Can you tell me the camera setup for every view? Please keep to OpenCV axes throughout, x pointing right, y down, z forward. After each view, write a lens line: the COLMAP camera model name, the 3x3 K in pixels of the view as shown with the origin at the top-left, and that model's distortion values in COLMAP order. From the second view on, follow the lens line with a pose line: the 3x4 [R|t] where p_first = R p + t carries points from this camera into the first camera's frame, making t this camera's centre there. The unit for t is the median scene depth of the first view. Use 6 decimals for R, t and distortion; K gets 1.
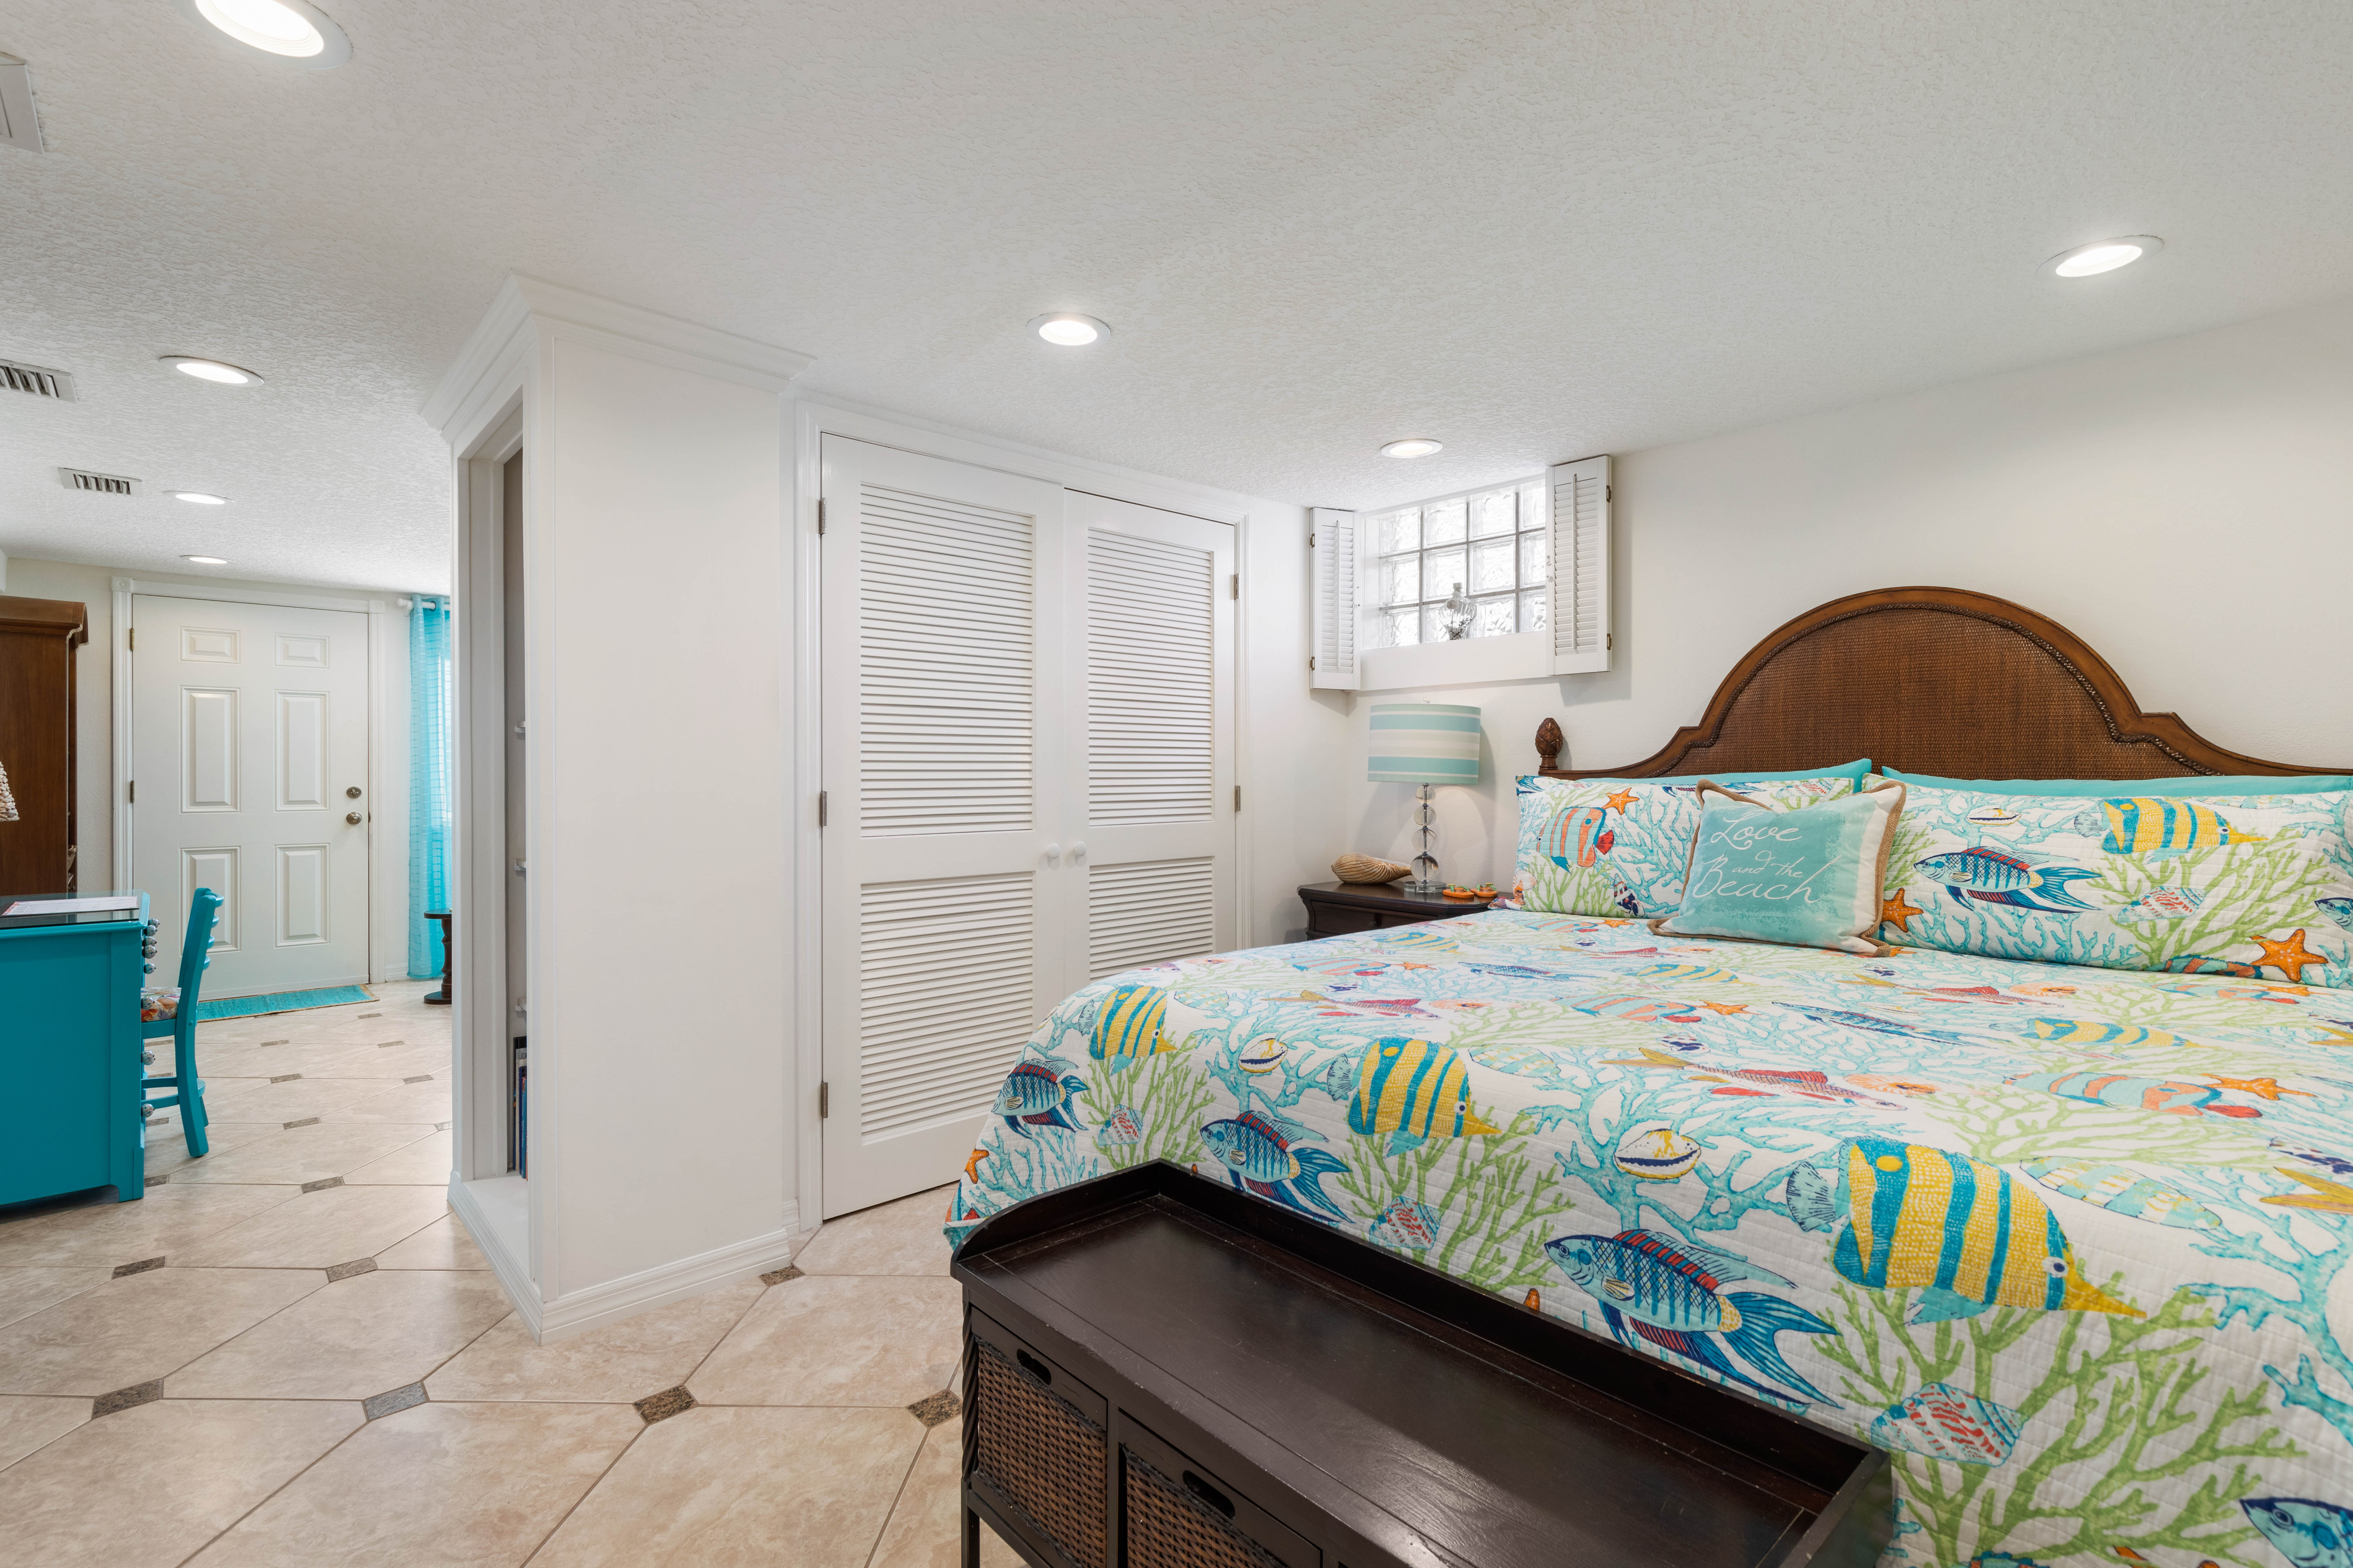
lens RADIAL K [[1073.0, 0, 1181.4], [0, 1073.0, 775.3], [0, 0, 1]] dist [0.007746, -0.000836]
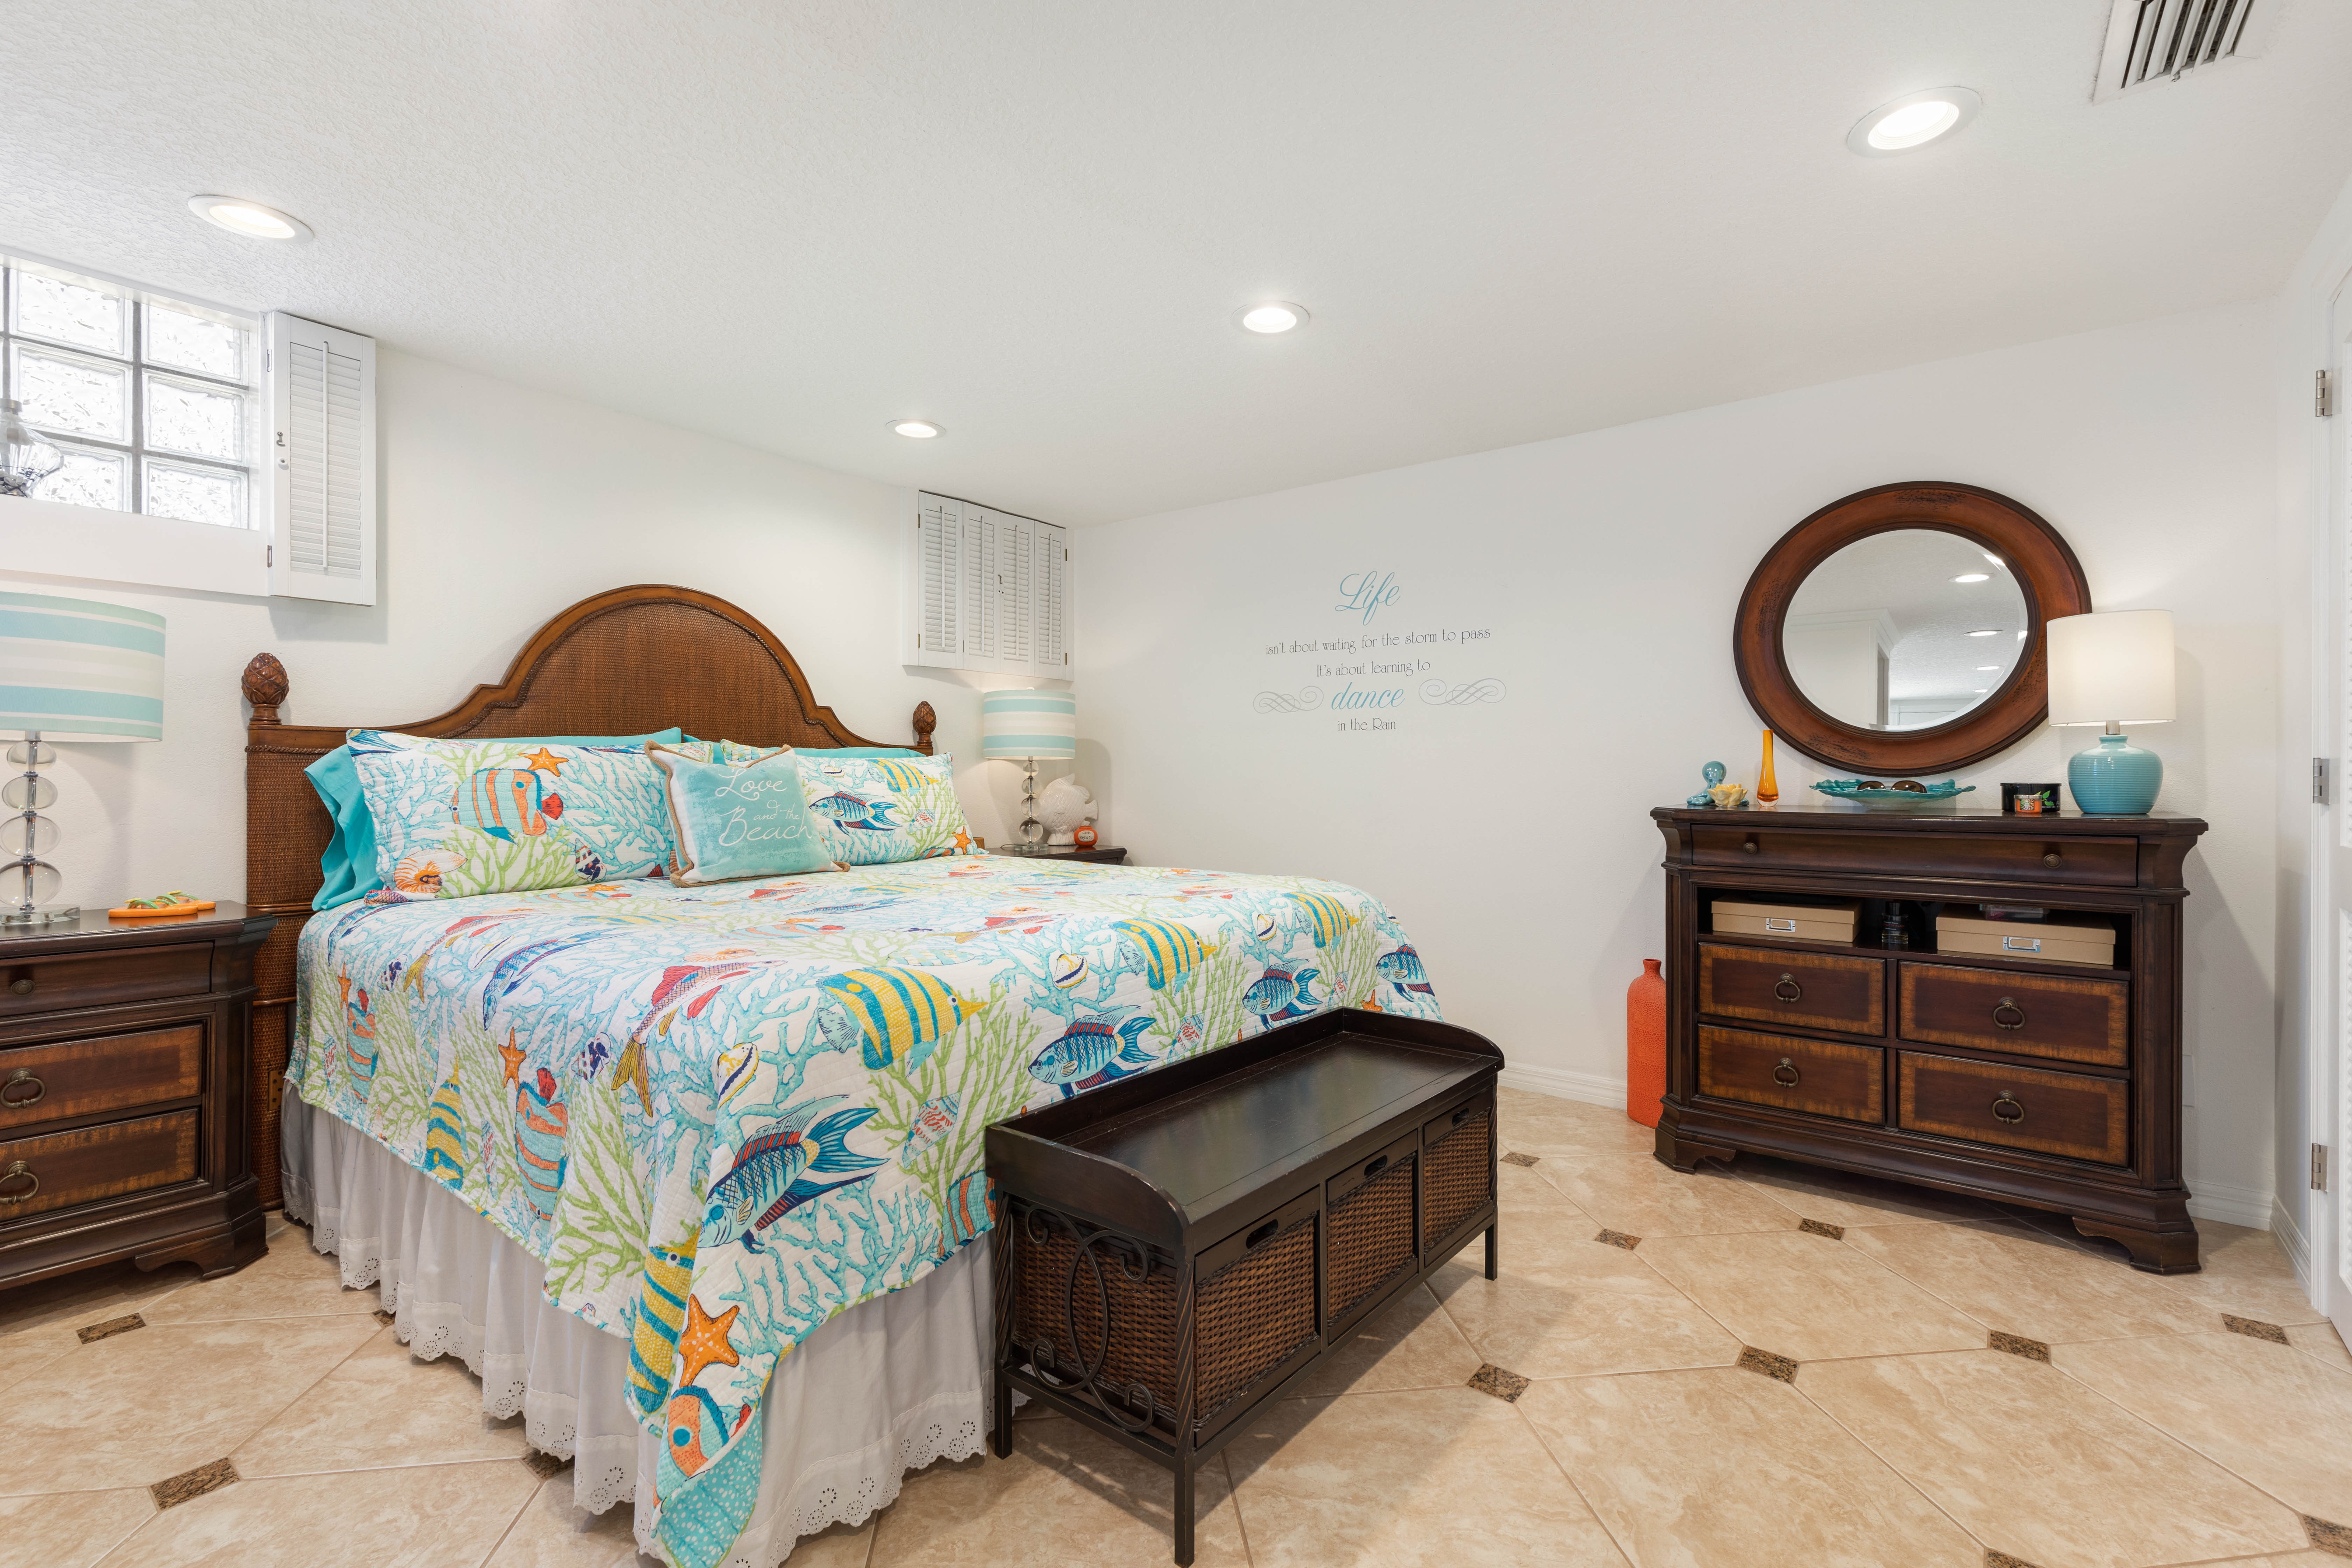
lens RADIAL K [[1072.7, 0, 1197.3], [0, 1072.7, 776.8], [0, 0, 1]] dist [0.007746, -0.000836]
pose [[-0.180179, 0.000725, 0.983634, -0.802724], [-0.000955, 0.999999, -0.000912, 0.049748], [-0.983633, -0.001104, -0.180178, 0.832307]]
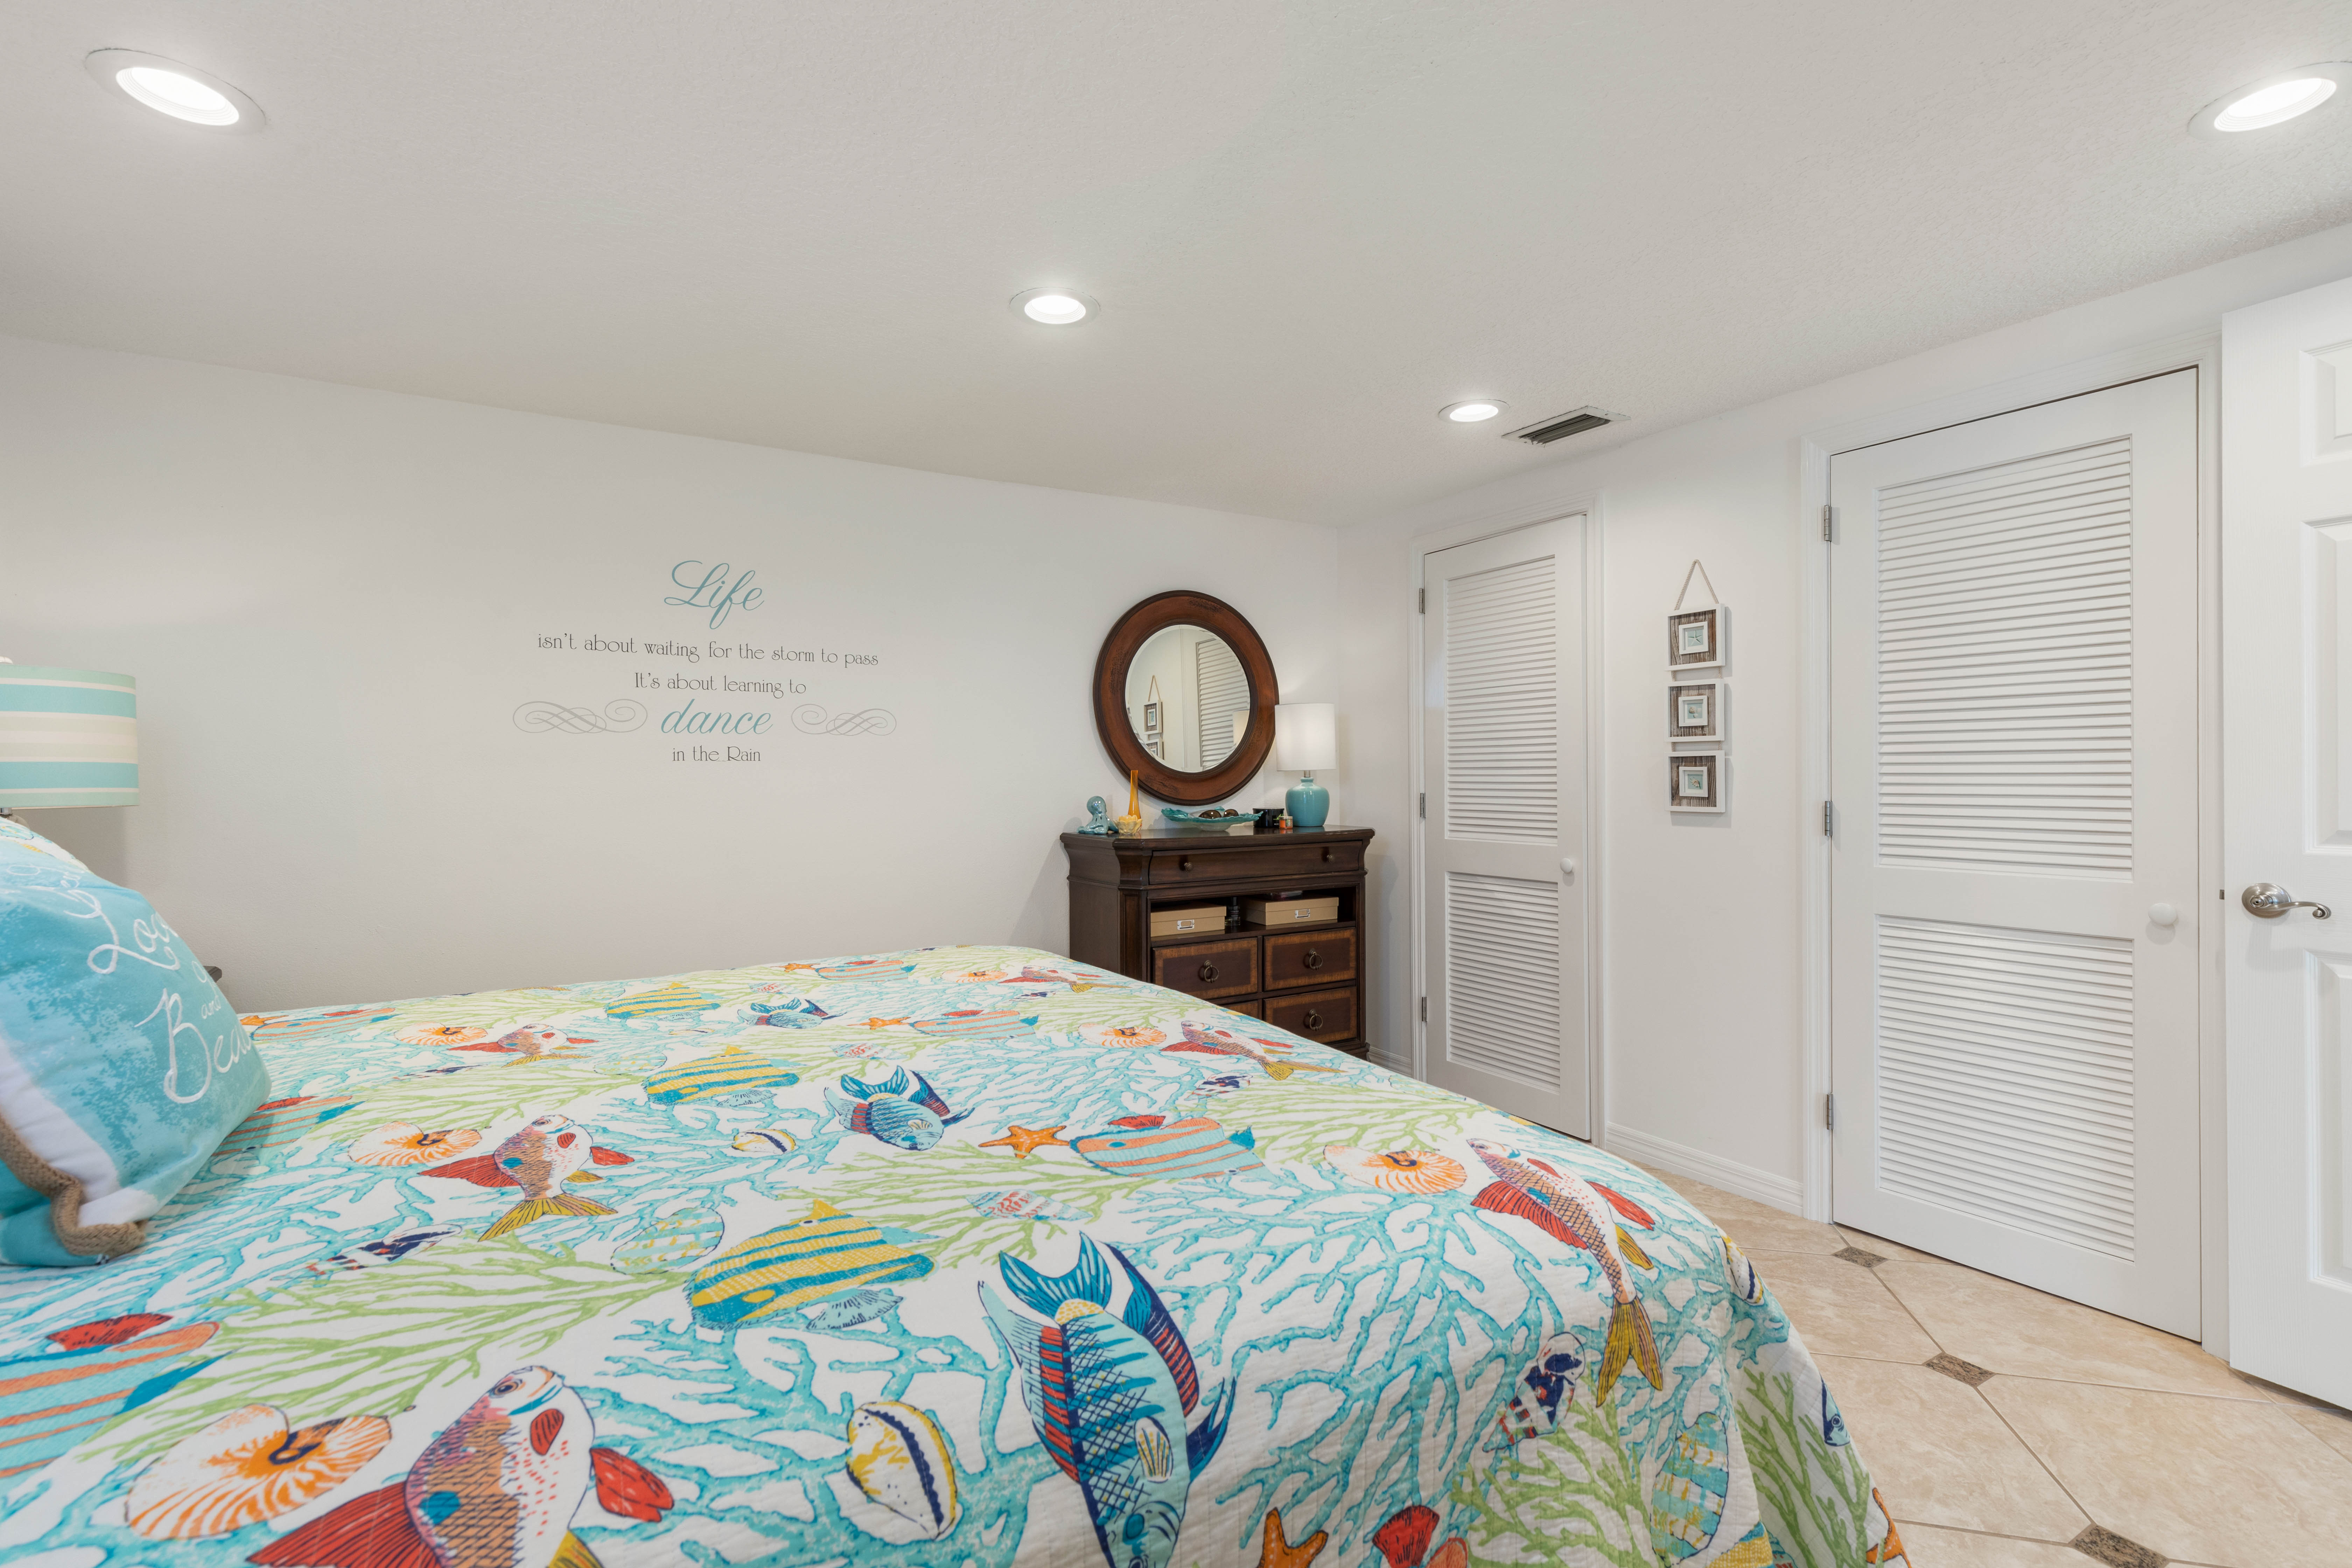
lens RADIAL K [[1072.7, 0, 1210.0], [0, 1072.7, 789.5], [0, 0, 1]] dist [0.007746, -0.000836]
pose [[-0.985736, 0.006926, 0.168154, 0.205308], [0.009681, 0.999832, 0.015573, -0.021112], [-0.168018, 0.016979, -0.985638, 1.684975]]
